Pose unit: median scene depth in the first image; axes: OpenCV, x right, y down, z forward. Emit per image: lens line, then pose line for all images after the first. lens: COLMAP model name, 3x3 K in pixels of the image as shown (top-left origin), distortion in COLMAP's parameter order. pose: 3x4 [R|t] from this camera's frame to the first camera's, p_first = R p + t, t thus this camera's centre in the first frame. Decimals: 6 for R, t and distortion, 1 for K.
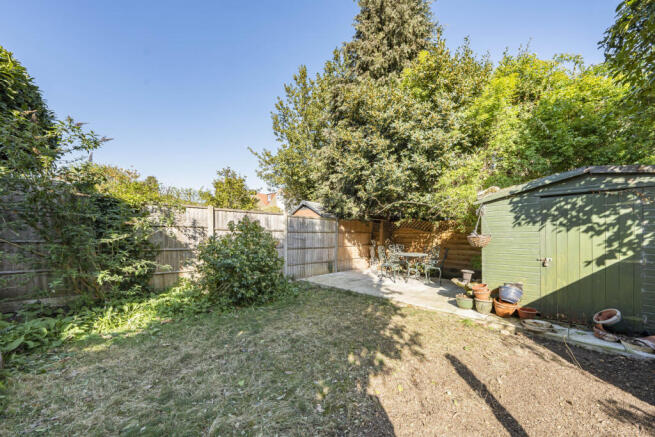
lens RADIAL K [[233.3, 0, 325.7], [0, 233.3, 248.7], [0, 0, 1]] dist [0.002191, 0.000024]
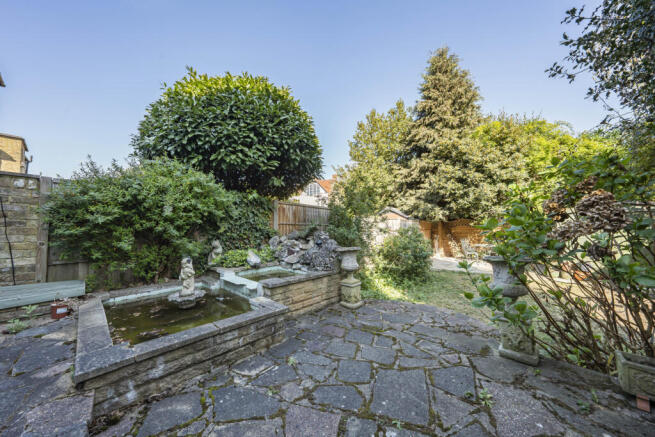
lens RADIAL K [[223.9, 0, 328.2], [0, 223.9, 218.2], [0, 0, 1]] dist [0.002679, 0.000465]
pose [[0.995143, -0.015825, 0.097163, -1.153764], [0.025394, 0.994857, -0.098058, -0.048314], [-0.095112, 0.100049, 0.990426, -0.485436]]
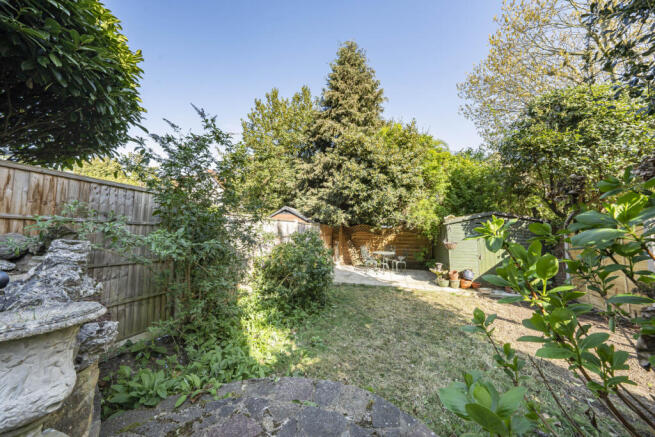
lens RADIAL K [[223.9, 0, 327.8], [0, 223.9, 218.3], [0, 0, 1]] dist [0.002679, 0.000465]
pose [[0.871433, 0.034826, 0.489278, -0.897181], [0.018376, 0.994458, -0.103513, -0.075485], [-0.490171, 0.099195, 0.865963, -0.016306]]
